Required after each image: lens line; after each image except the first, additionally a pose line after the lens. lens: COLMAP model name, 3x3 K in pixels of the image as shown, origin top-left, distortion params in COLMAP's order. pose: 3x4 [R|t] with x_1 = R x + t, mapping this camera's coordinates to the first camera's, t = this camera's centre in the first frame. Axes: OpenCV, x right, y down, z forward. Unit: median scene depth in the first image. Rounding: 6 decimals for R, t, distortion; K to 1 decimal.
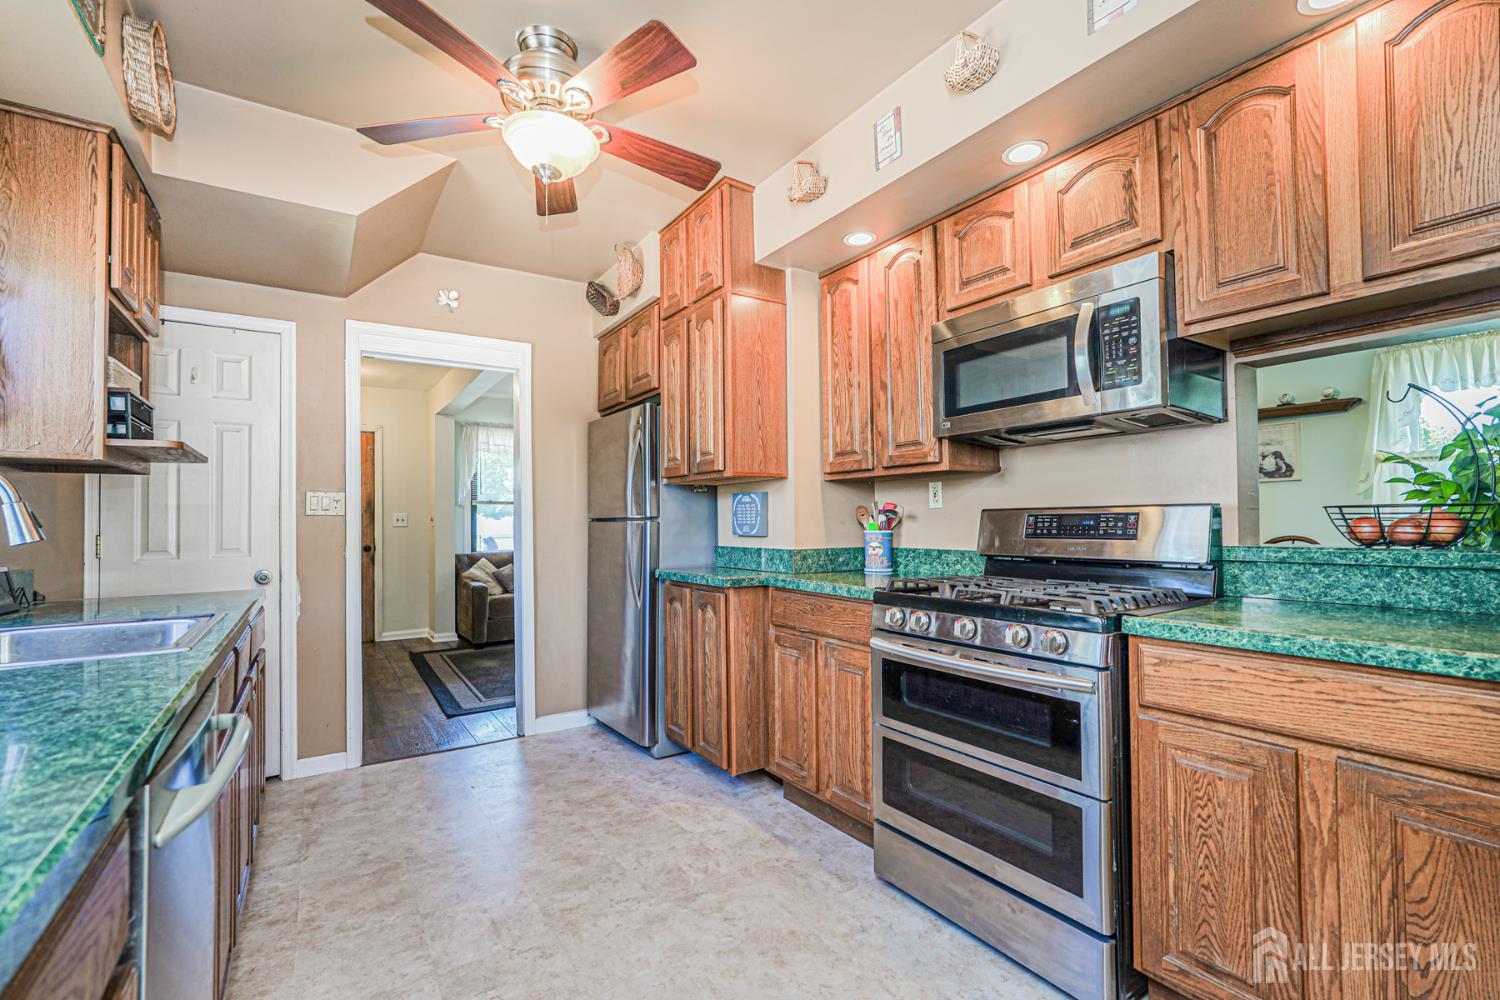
lens RADIAL K [[659.6, 0, 751.1], [0, 659.6, 505.8], [0, 0, 1]] dist [-0.014065, 0.004732]
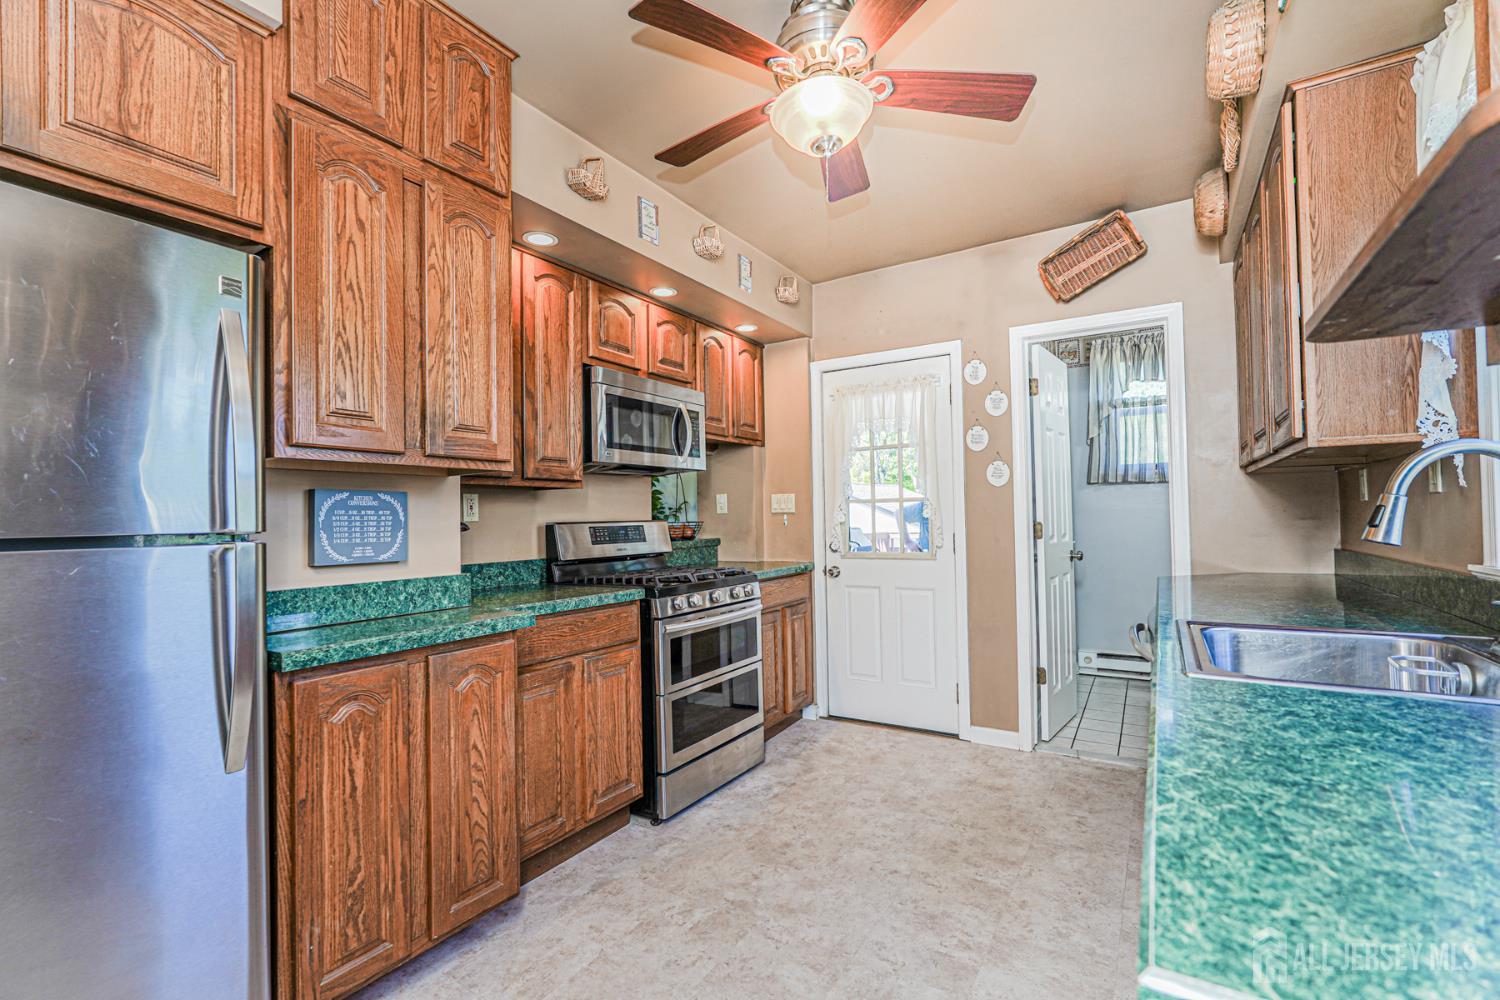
lens RADIAL K [[659.6, 0, 750.6], [0, 659.6, 505.4], [0, 0, 1]] dist [-0.014065, 0.004732]
pose [[-0.409390, 0.037209, 0.911601, -0.863408], [0.002580, 0.999211, -0.039626, 0.021904], [-0.912356, -0.013871, -0.409163, 1.165878]]
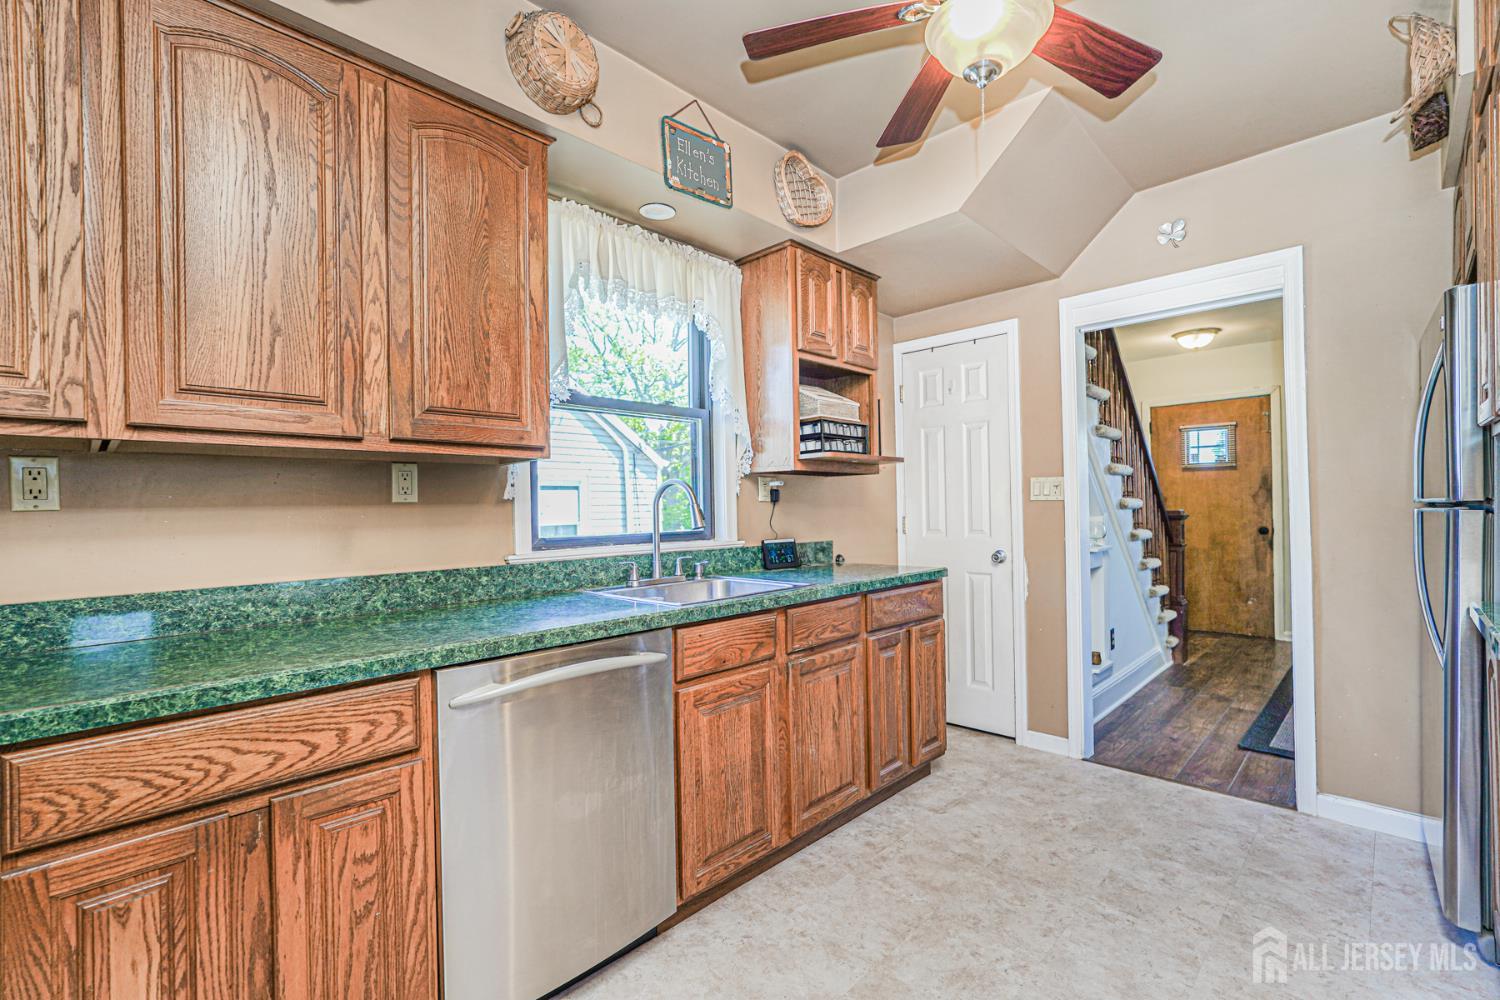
lens RADIAL K [[659.6, 0, 752.3], [0, 659.6, 507.4], [0, 0, 1]] dist [-0.014065, 0.004732]
pose [[0.207309, 0.009169, -0.978233, 0.318303], [0.035315, 0.999234, 0.016850, -0.010206], [0.977638, -0.038040, 0.206826, 0.436917]]
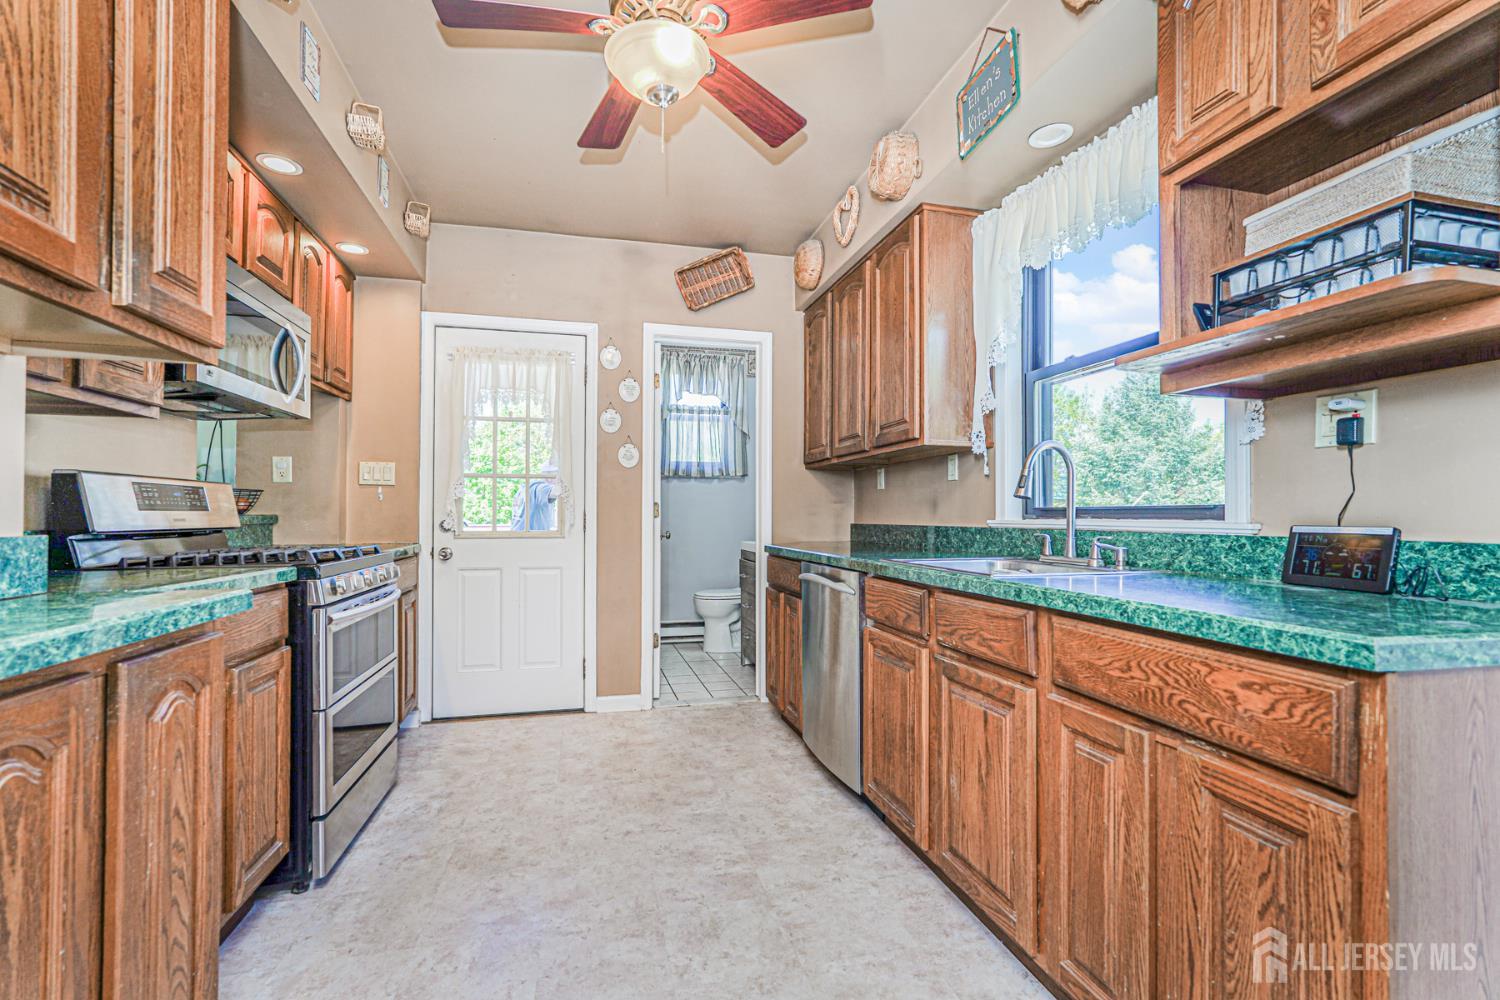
lens RADIAL K [[659.6, 0, 749.4], [0, 659.6, 506.4], [0, 0, 1]] dist [-0.014065, 0.004732]
pose [[-0.941999, 0.015692, 0.335248, -0.573228], [0.002460, 0.999202, -0.039859, 0.074847], [-0.335606, -0.036722, -0.941286, 1.426716]]
